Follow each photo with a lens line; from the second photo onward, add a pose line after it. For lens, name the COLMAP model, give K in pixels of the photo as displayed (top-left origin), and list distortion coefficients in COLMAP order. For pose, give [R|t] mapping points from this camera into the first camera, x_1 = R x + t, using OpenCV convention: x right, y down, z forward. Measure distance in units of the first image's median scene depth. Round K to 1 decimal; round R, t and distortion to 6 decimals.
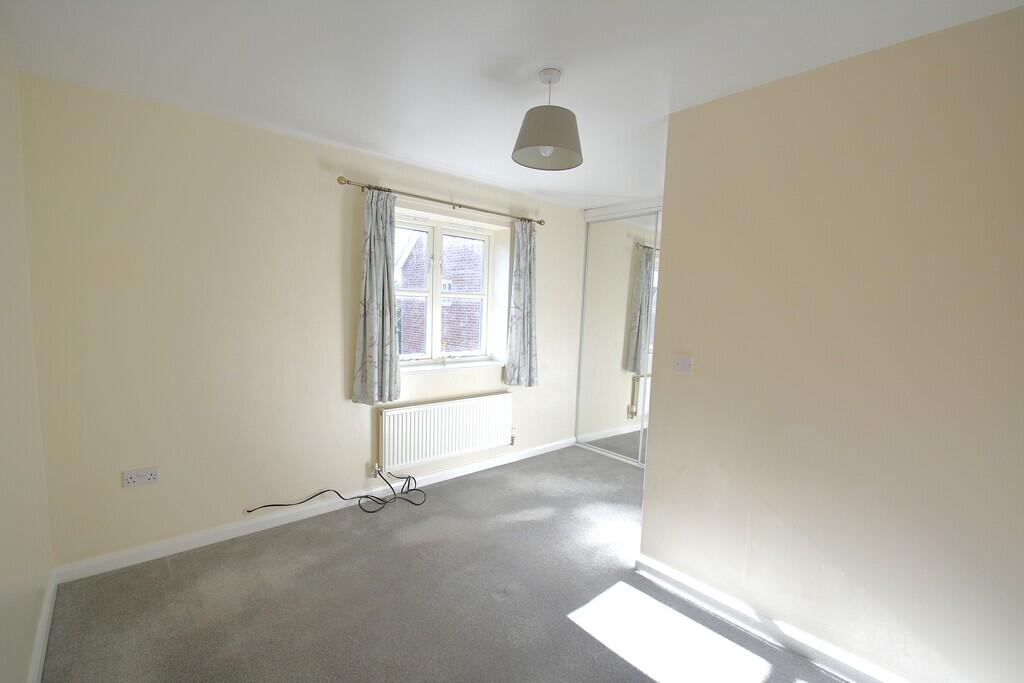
lens RADIAL K [[448.8, 0, 515.9], [0, 448.8, 341.0], [0, 0, 1]] dist [-0.002833, -0.000414]
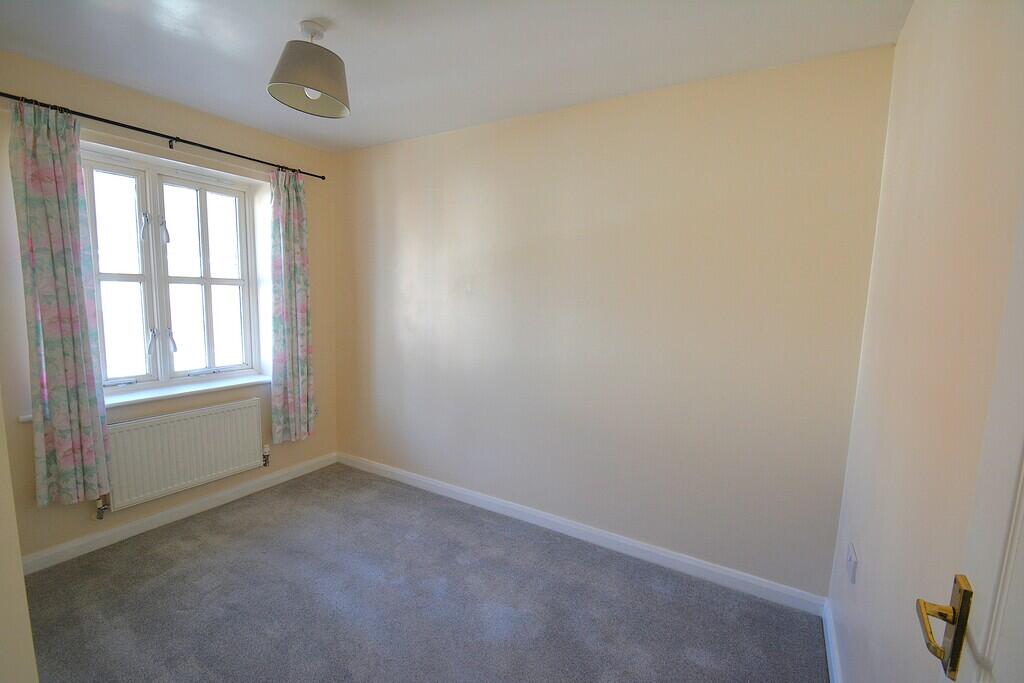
lens RADIAL K [[448.8, 0, 505.7], [0, 448.8, 347.8], [0, 0, 1]] dist [-0.002833, -0.000414]
pose [[0.961417, -0.045928, 0.271233, 0.163423], [0.029307, 0.997454, 0.065015, -0.005095], [-0.273529, -0.054558, 0.960315, 0.147589]]
